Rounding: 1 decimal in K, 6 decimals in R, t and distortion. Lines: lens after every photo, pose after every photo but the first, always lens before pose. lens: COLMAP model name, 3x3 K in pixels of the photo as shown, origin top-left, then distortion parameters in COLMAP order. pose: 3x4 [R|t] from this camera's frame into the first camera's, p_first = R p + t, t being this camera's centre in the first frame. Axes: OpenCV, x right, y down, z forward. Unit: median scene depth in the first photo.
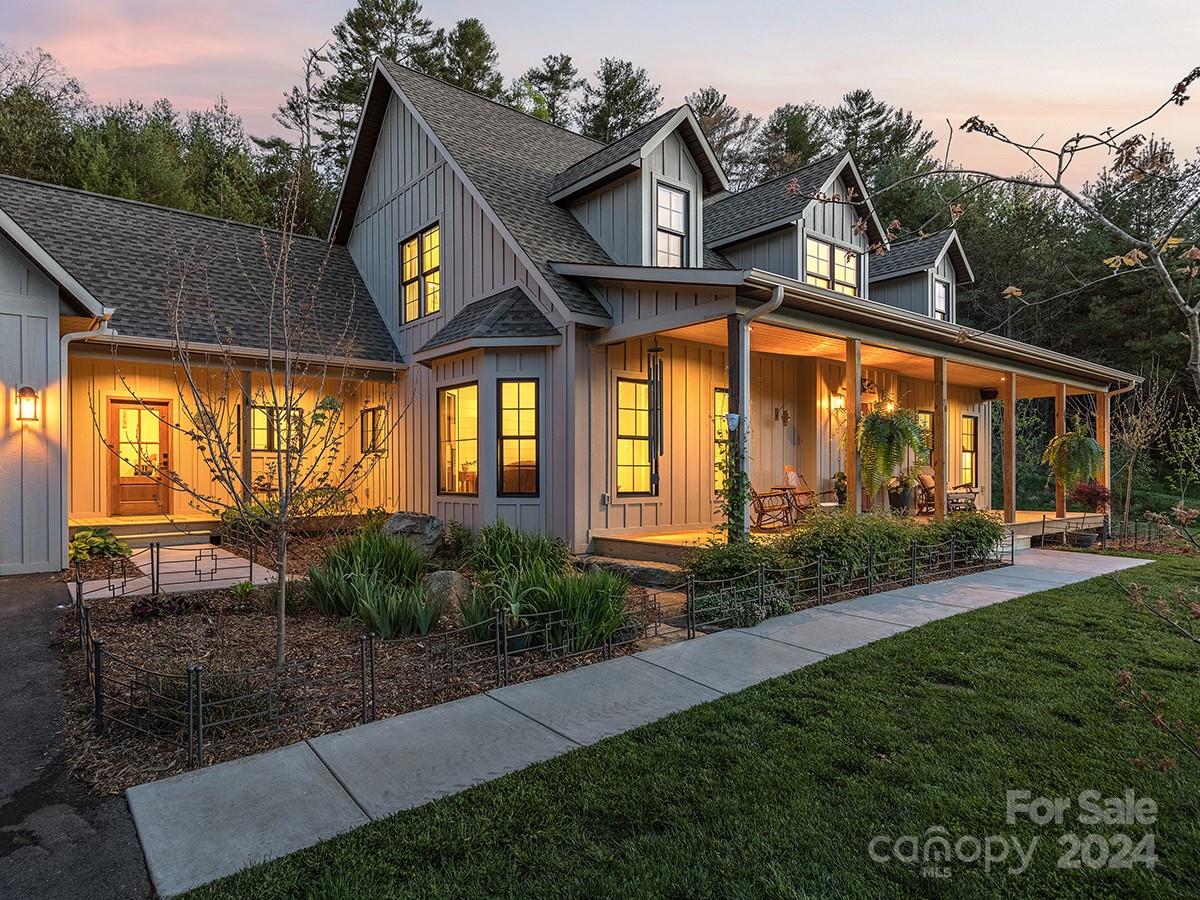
lens RADIAL K [[654.2, 0, 600.0], [0, 654.2, 450.0], [0, 0, 1]] dist [-0.004779, 0.000262]
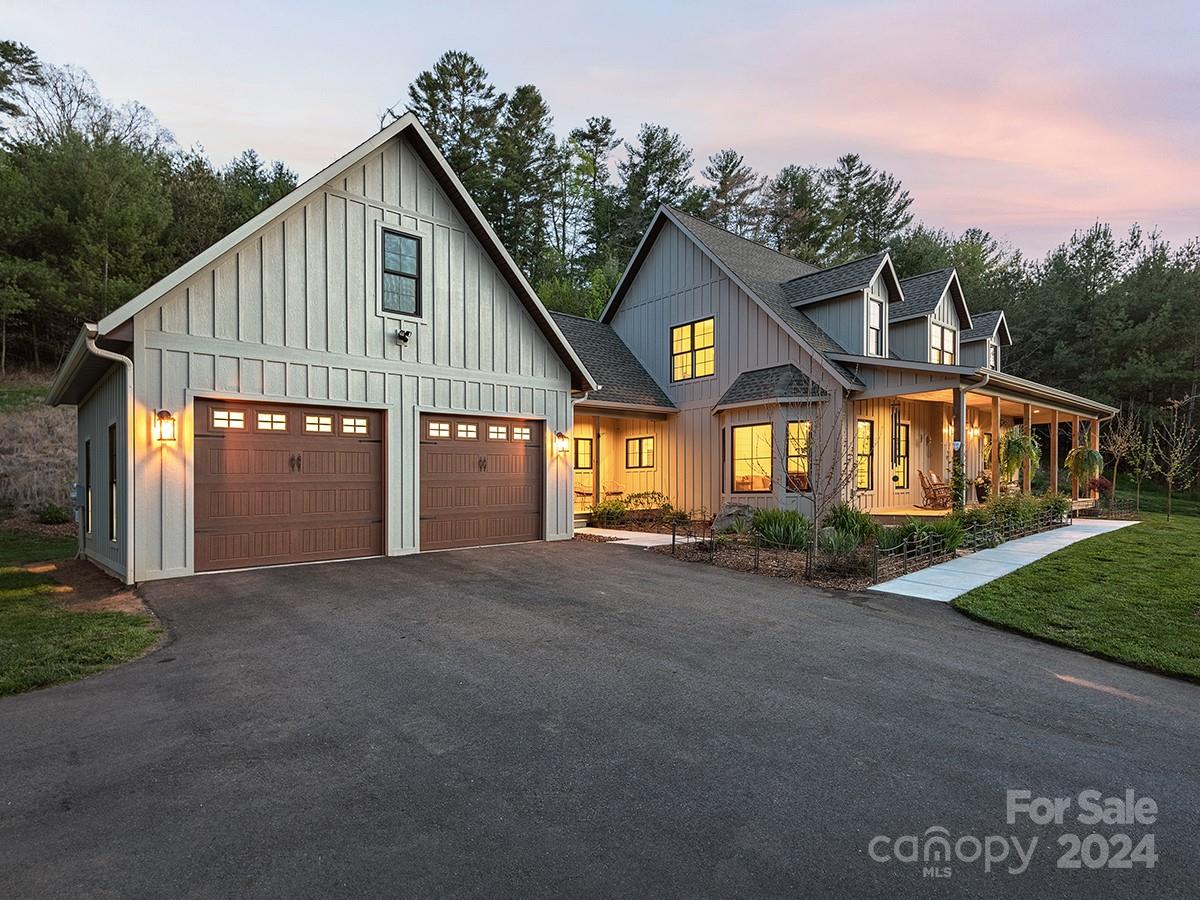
lens RADIAL K [[657.2, 0, 601.1], [0, 657.2, 472.1], [0, 0, 1]] dist [-0.000277, -0.001727]
pose [[0.994287, -0.021909, 0.104469, -0.205829], [0.020385, 0.999670, 0.015629, -0.004146], [-0.104777, -0.013410, 0.994405, -0.155782]]
